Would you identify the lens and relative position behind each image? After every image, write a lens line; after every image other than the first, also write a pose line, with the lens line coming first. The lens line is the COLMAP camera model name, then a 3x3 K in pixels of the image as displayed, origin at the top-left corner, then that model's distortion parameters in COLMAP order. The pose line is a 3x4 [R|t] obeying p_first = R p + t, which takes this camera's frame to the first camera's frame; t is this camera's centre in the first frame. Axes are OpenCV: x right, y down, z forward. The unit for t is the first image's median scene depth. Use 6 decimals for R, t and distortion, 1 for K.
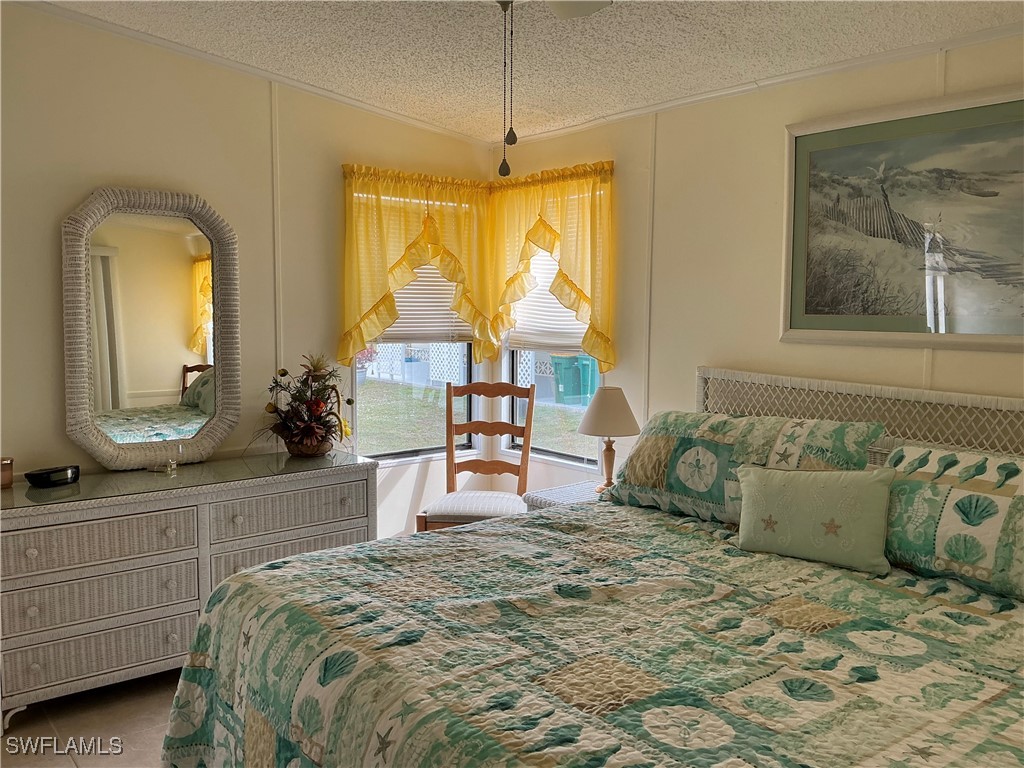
lens RADIAL K [[848.1, 0, 512.0], [0, 848.1, 384.0], [0, 0, 1]] dist [0.157666, -0.318593]
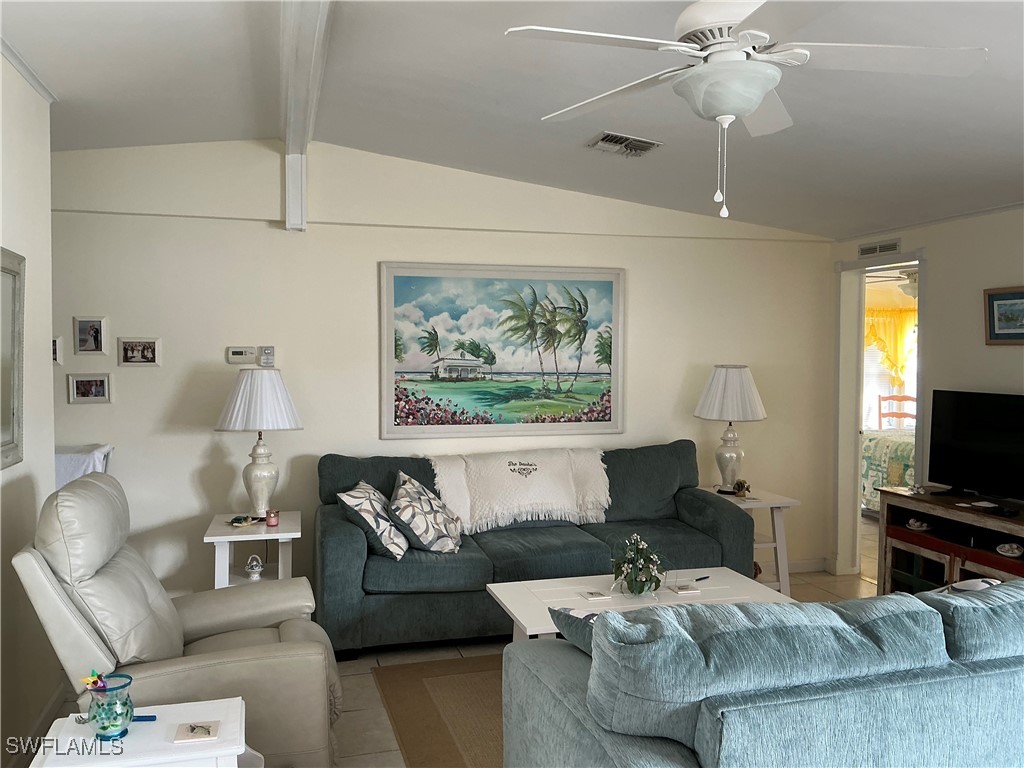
lens RADIAL K [[848.1, 0, 512.0], [0, 848.1, 384.0], [0, 0, 1]] dist [0.157666, -0.318593]
pose [[0.914991, 0.007696, -0.403401, -0.071283], [-0.034970, 0.997568, -0.060288, 0.243199], [0.401956, 0.069270, 0.913035, -2.595940]]
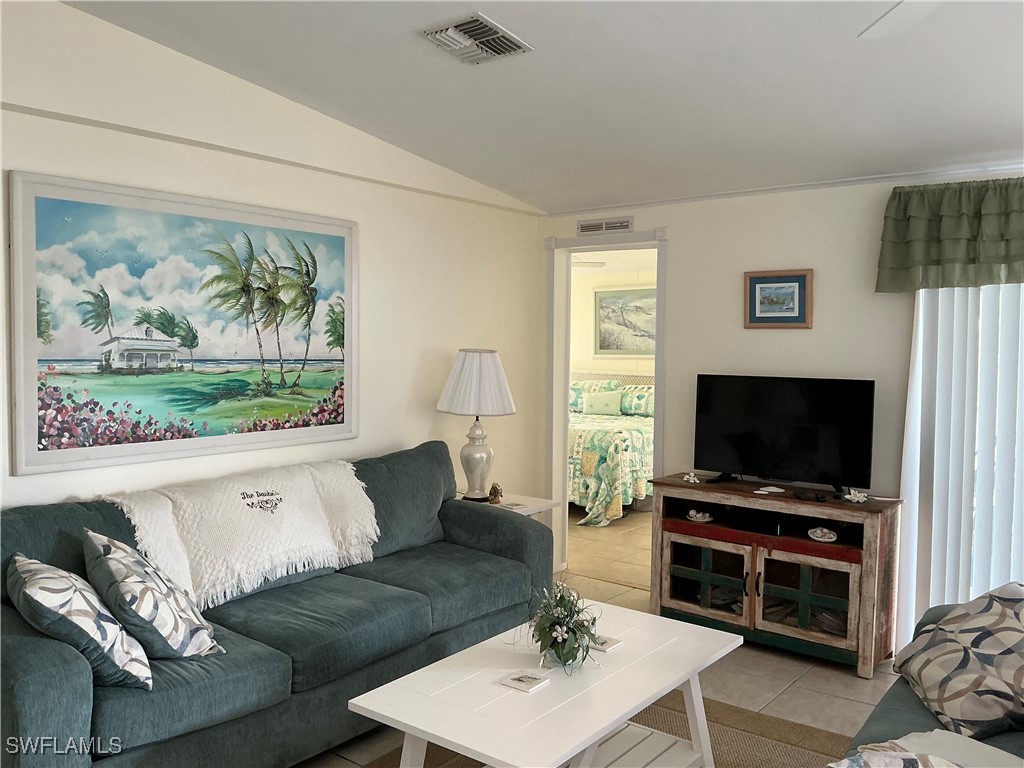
lens RADIAL K [[848.1, 0, 512.0], [0, 848.1, 384.0], [0, 0, 1]] dist [0.157666, -0.318593]
pose [[0.976134, -0.011245, 0.216877, -0.728501], [0.022065, 0.998626, -0.047532, 0.209535], [-0.216044, 0.051183, 0.975041, -2.200939]]
